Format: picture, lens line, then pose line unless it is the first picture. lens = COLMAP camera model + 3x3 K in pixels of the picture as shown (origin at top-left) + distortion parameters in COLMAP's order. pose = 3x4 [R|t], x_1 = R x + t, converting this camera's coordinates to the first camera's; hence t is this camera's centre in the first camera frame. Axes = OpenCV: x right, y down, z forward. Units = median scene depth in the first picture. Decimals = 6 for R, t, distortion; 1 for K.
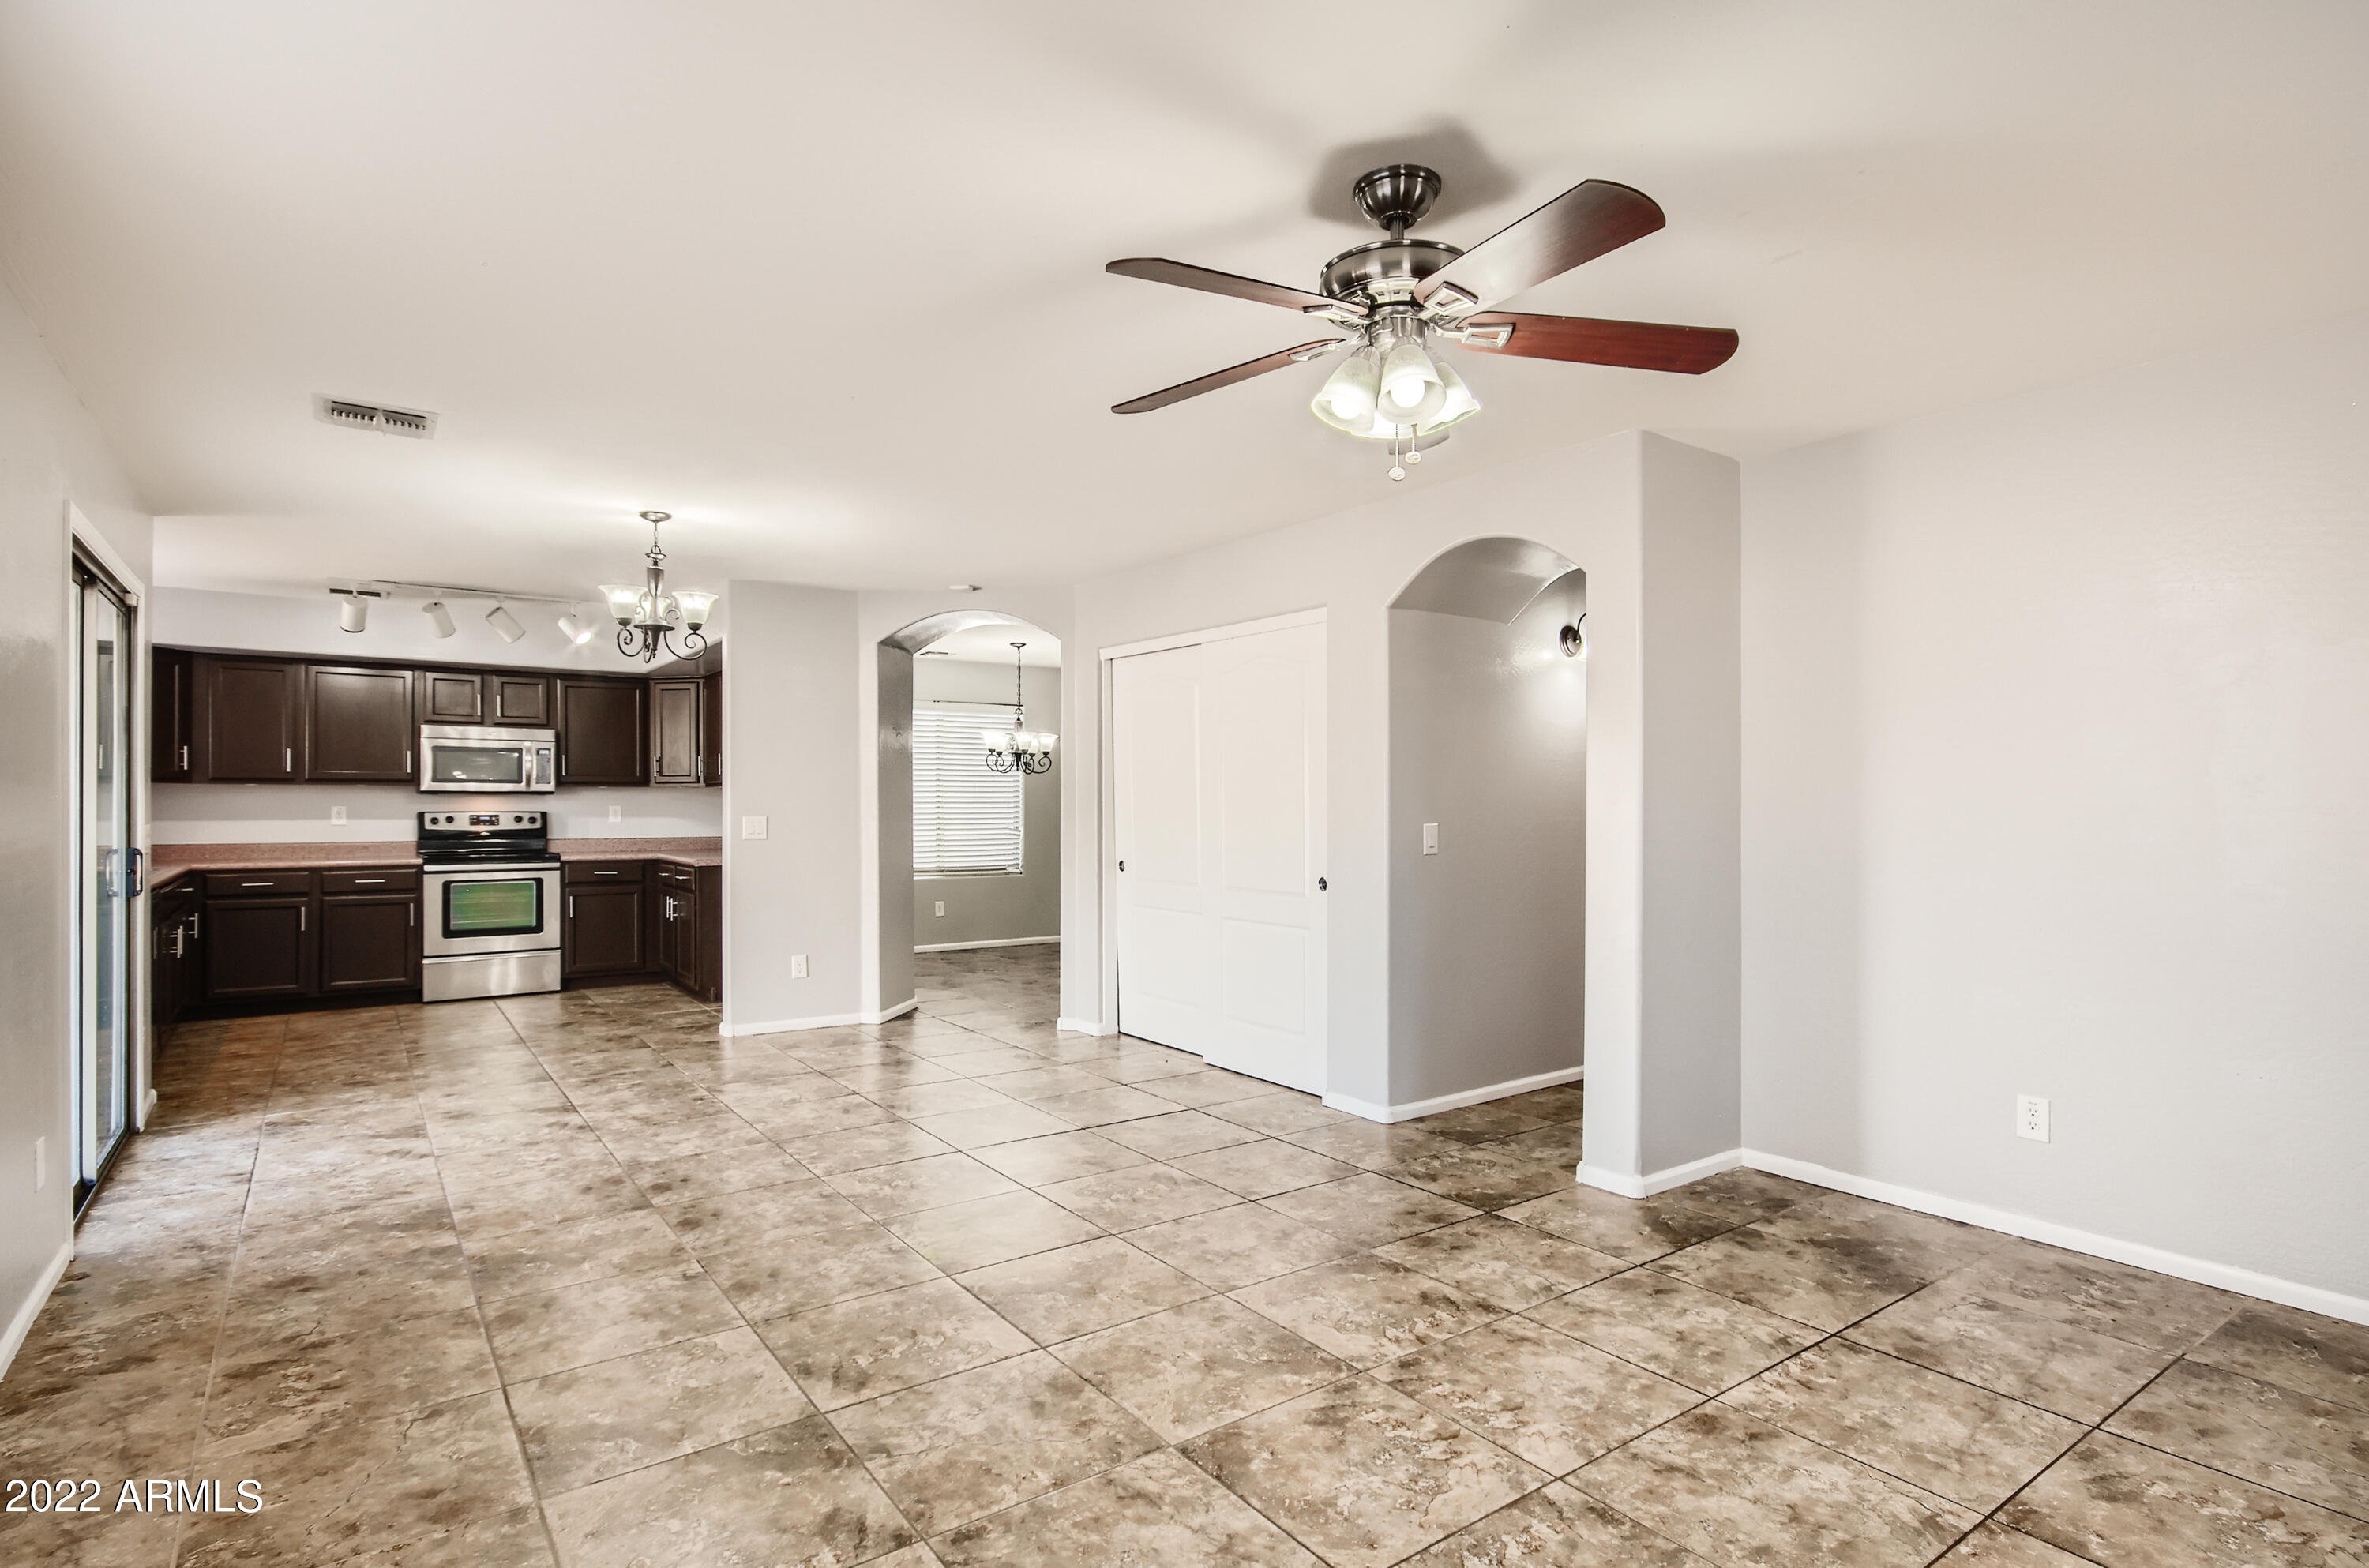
lens RADIAL K [[1192.6, 0, 1192.6], [0, 1192.6, 808.4], [0, 0, 1]] dist [-0.010215, 0.001628]
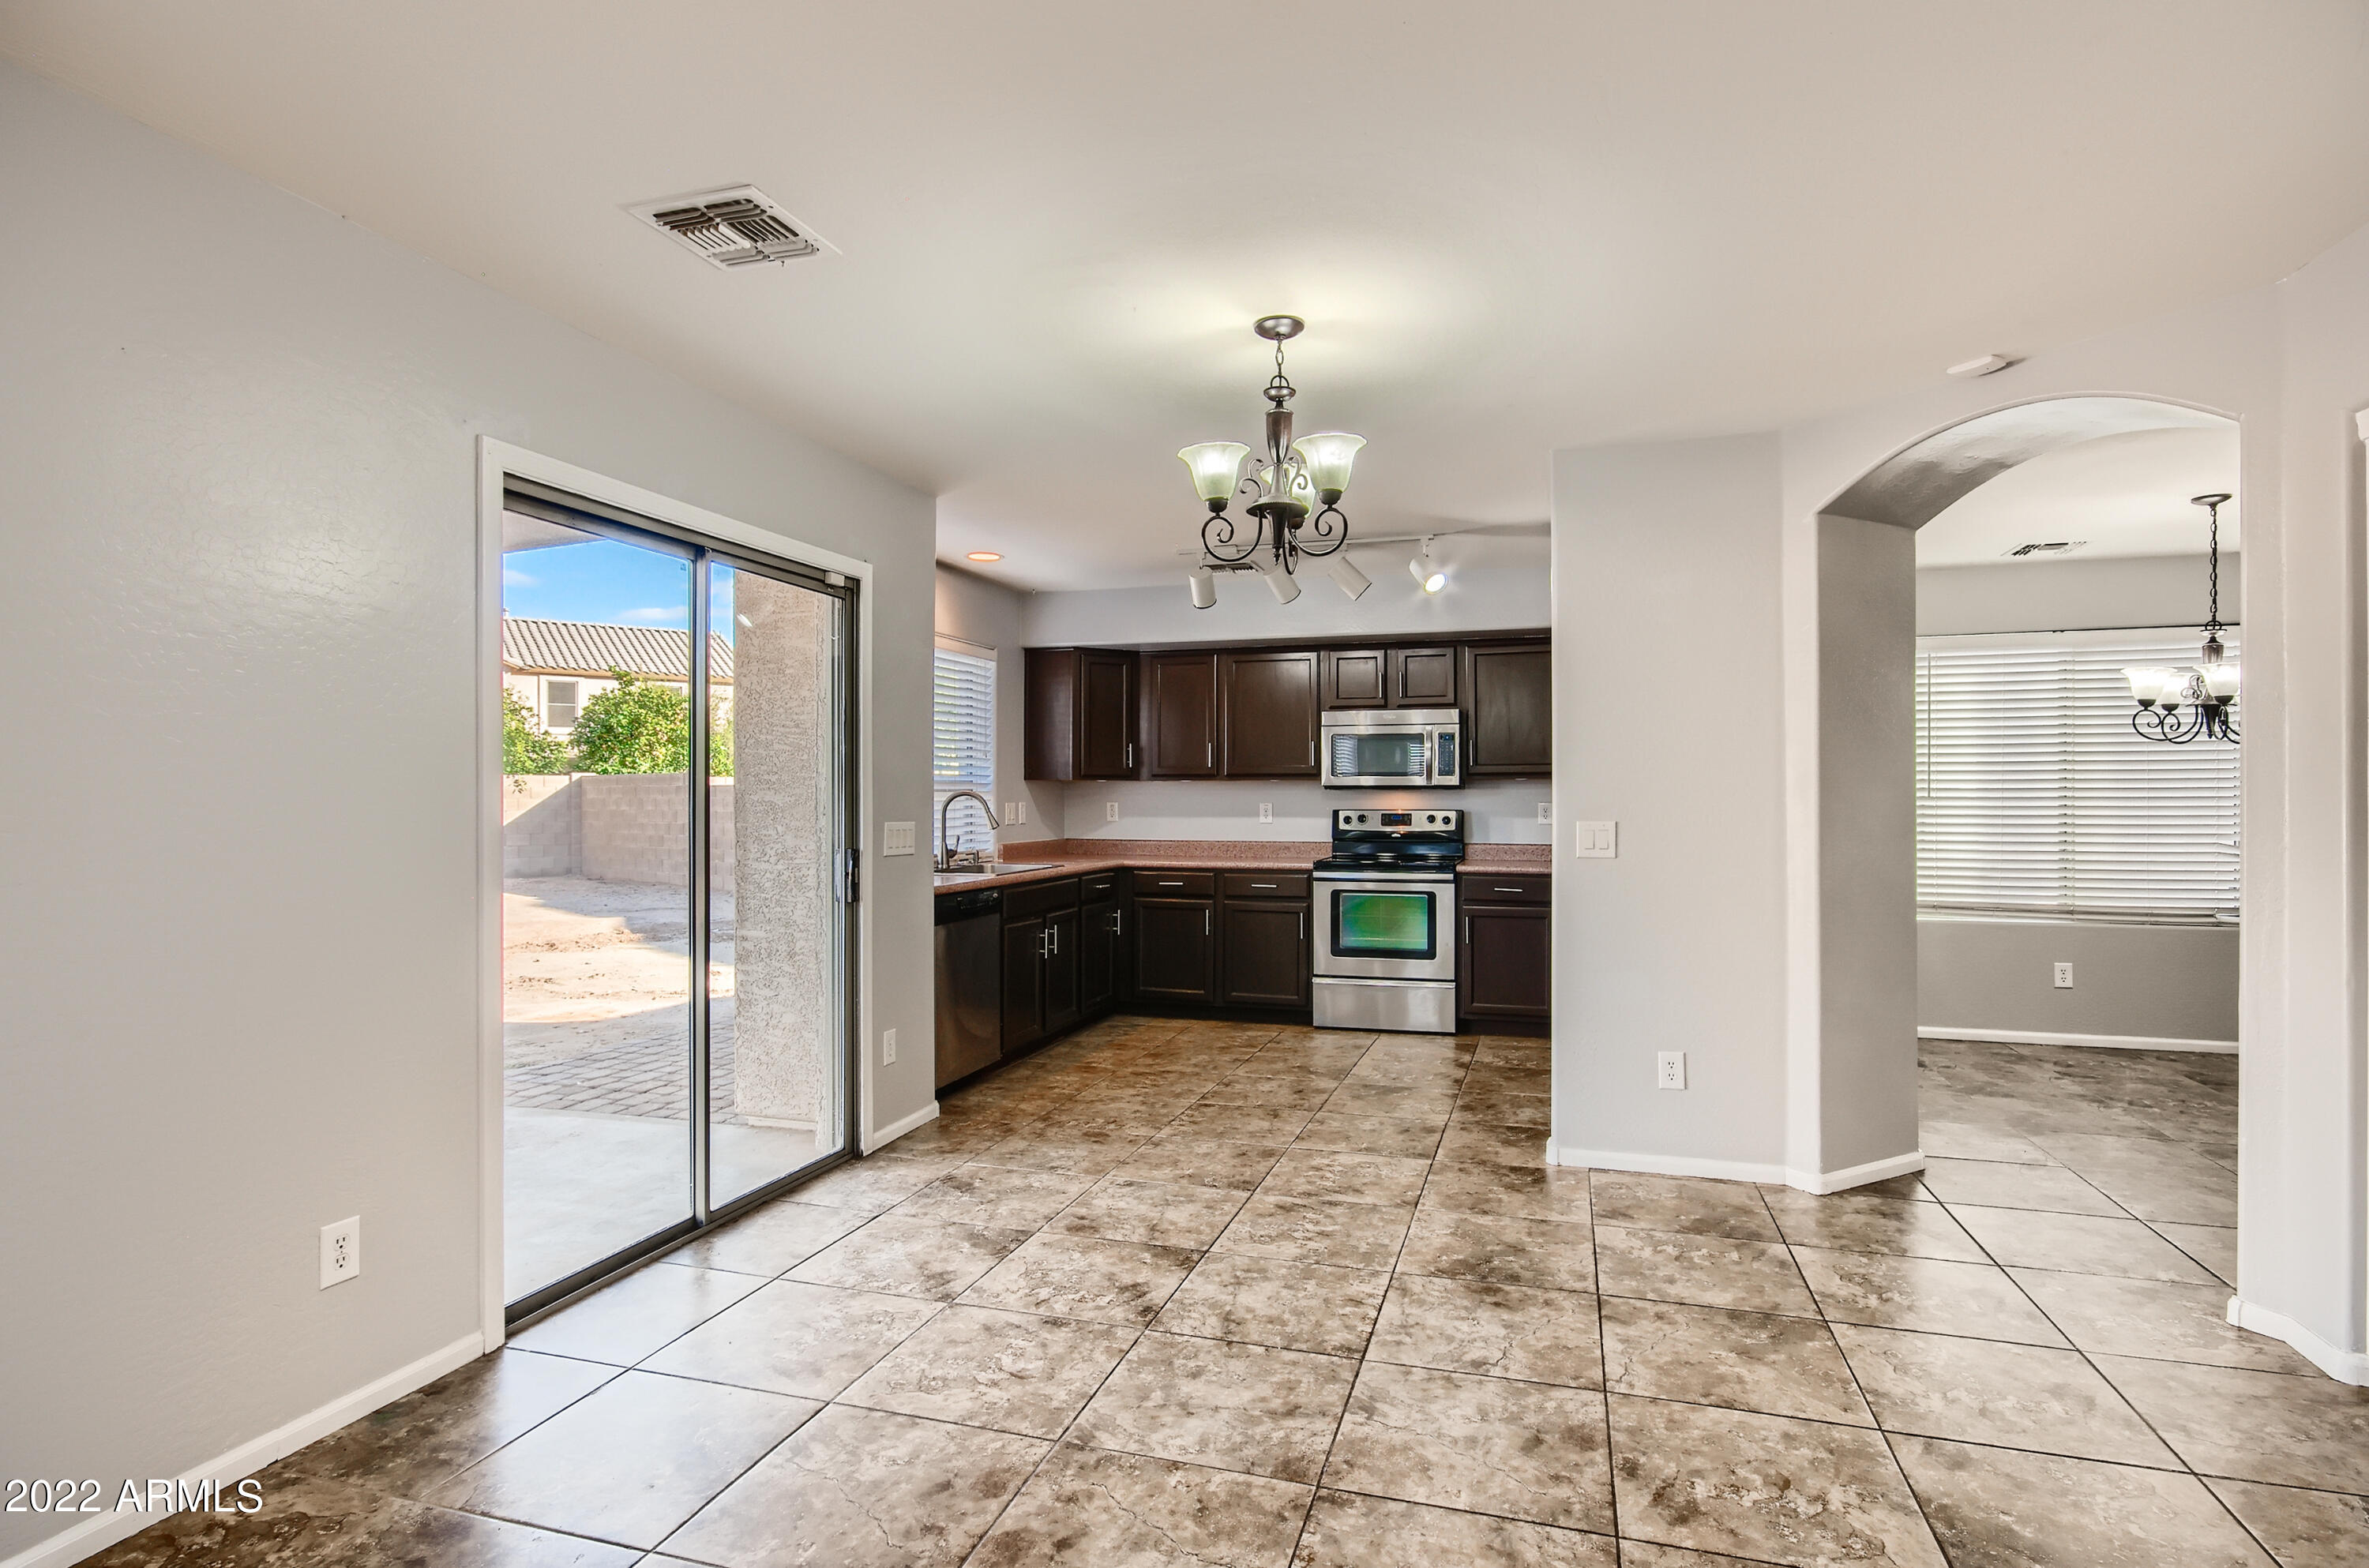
lens RADIAL K [[1192.6, 0, 1200.4], [0, 1192.6, 794.6], [0, 0, 1]] dist [-0.010215, 0.001628]
pose [[0.601326, -0.005340, -0.798986, 0.007364], [-0.001899, 0.999965, -0.008112, -0.000983], [0.799002, 0.006395, 0.601295, 0.402699]]
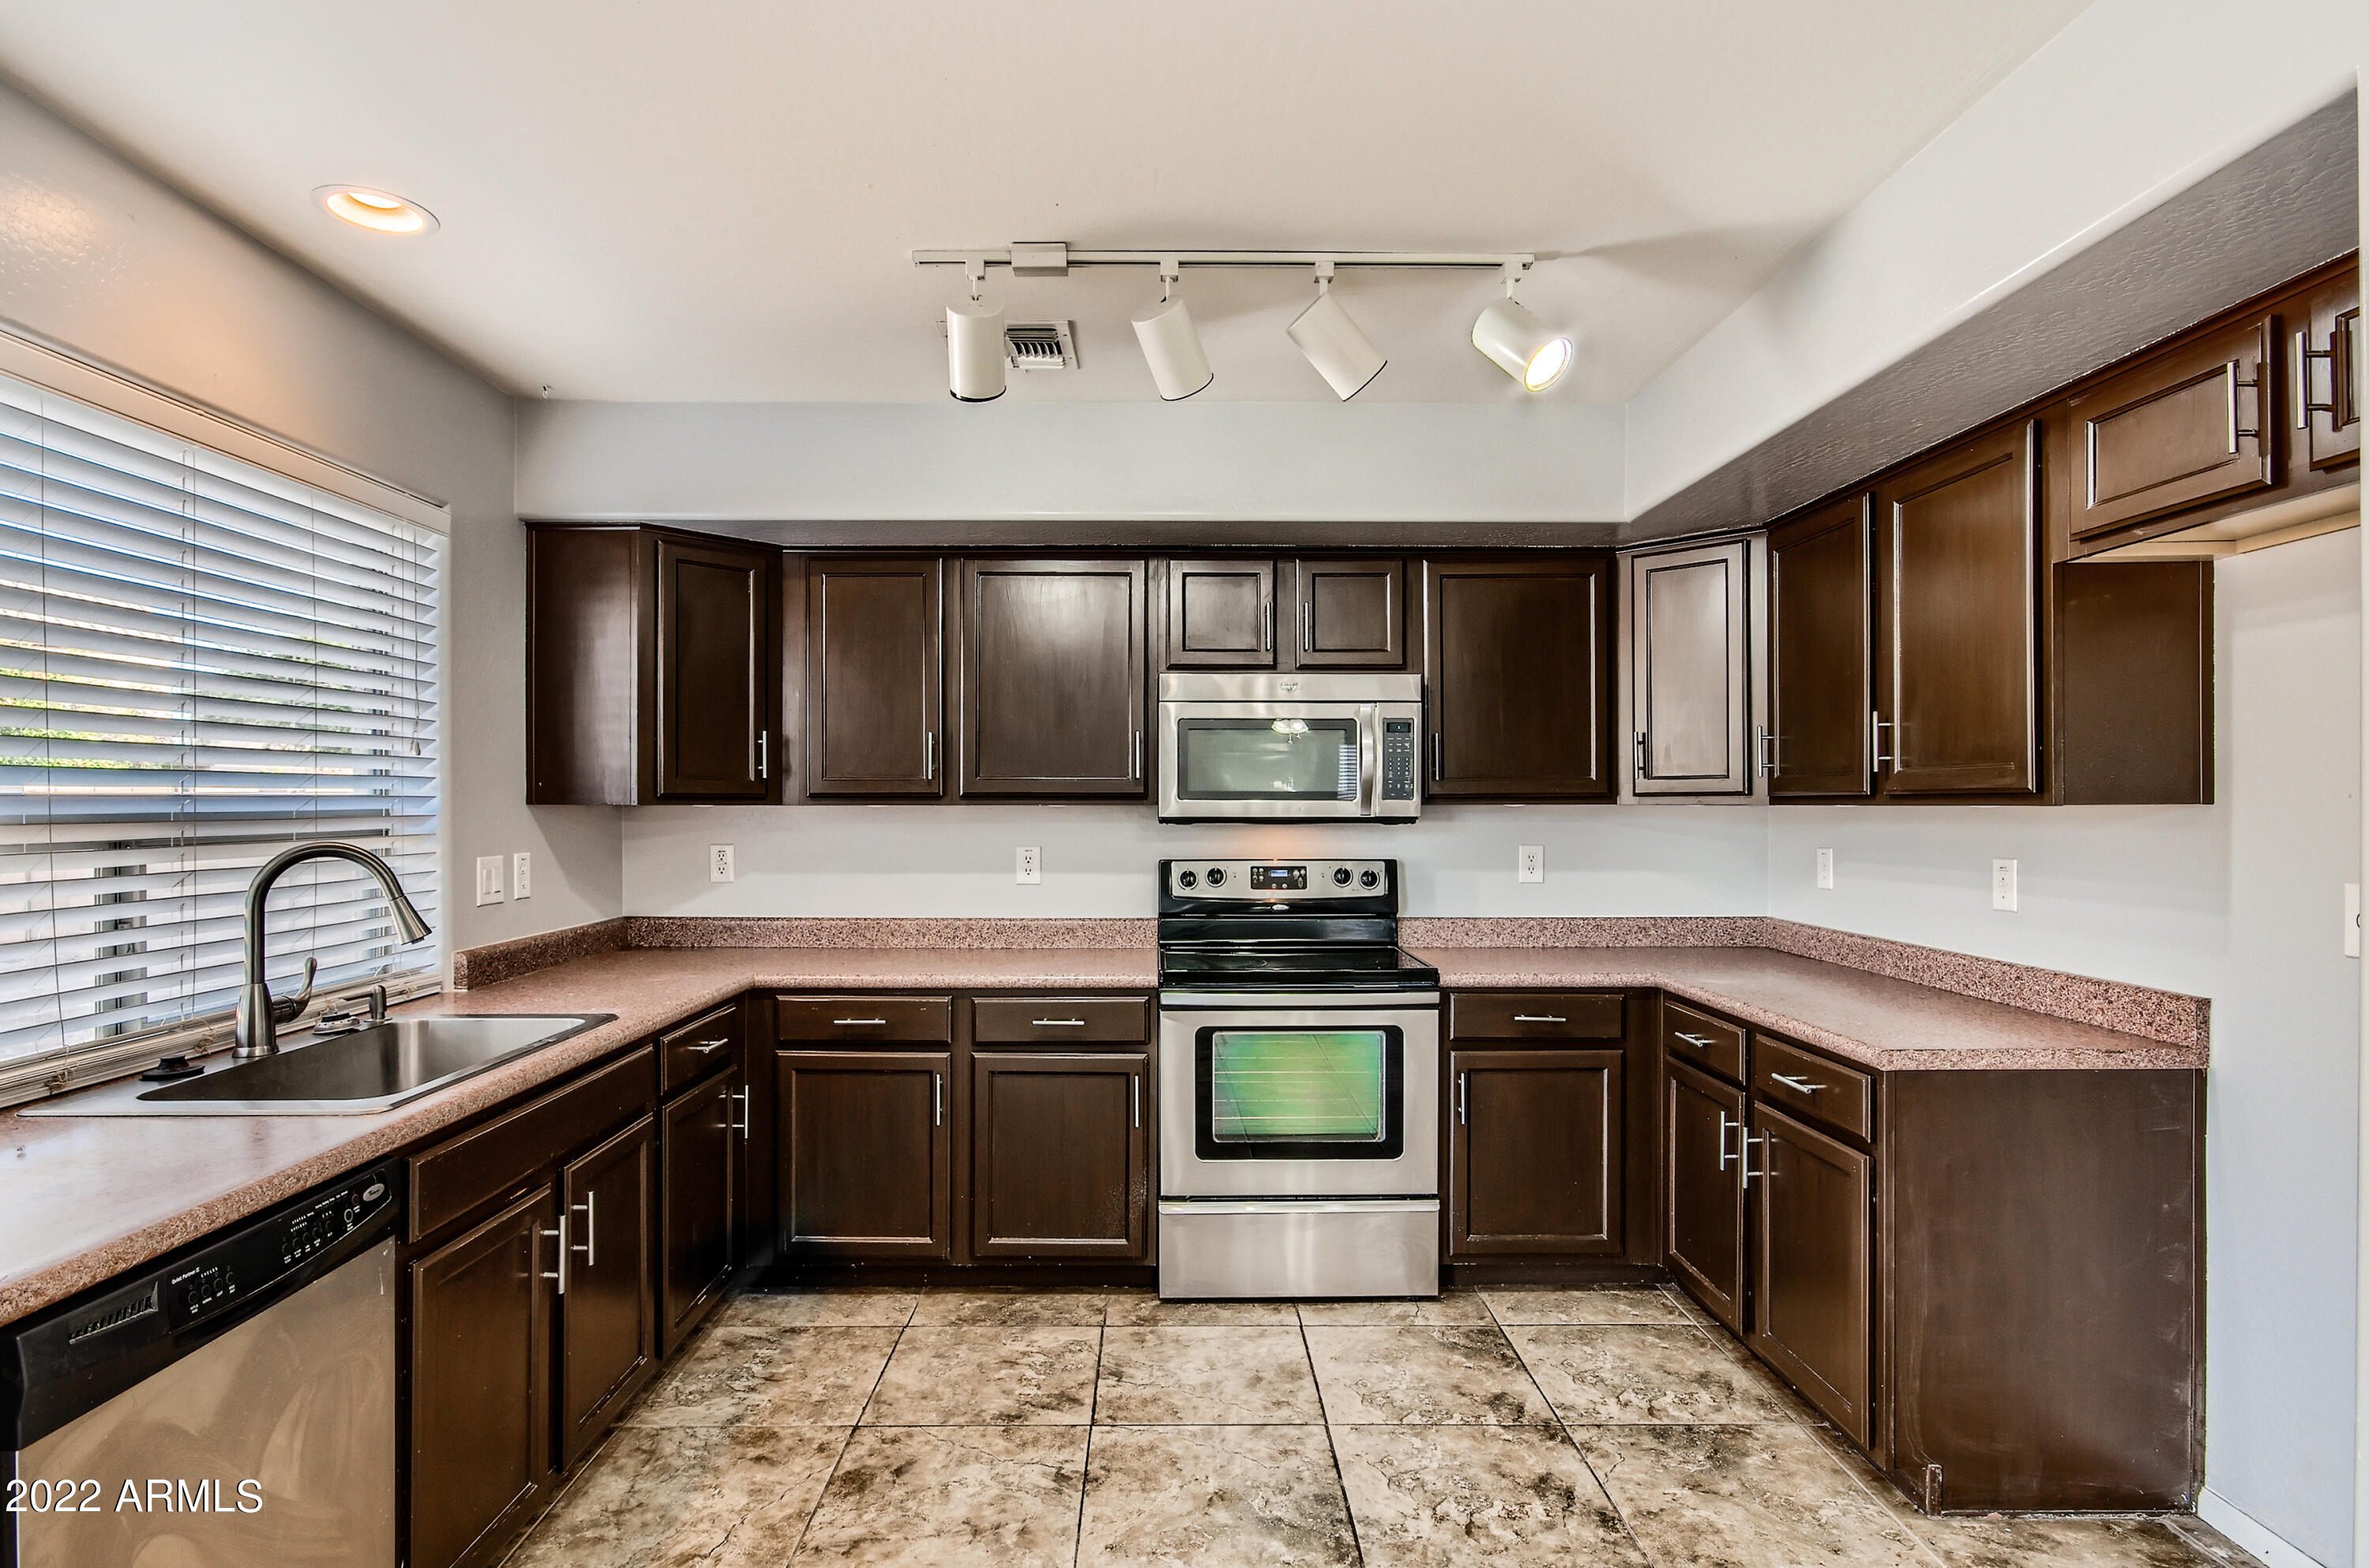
lens RADIAL K [[1205.9, 0, 1165.3], [0, 1205.9, 809.2], [0, 0, 1]] dist [-0.003607, 0.002321]
pose [[0.813318, -0.000510, -0.581819, -0.386894], [-0.000706, 0.999998, -0.001863, -0.017701], [0.581819, 0.001926, 0.813316, 0.638893]]
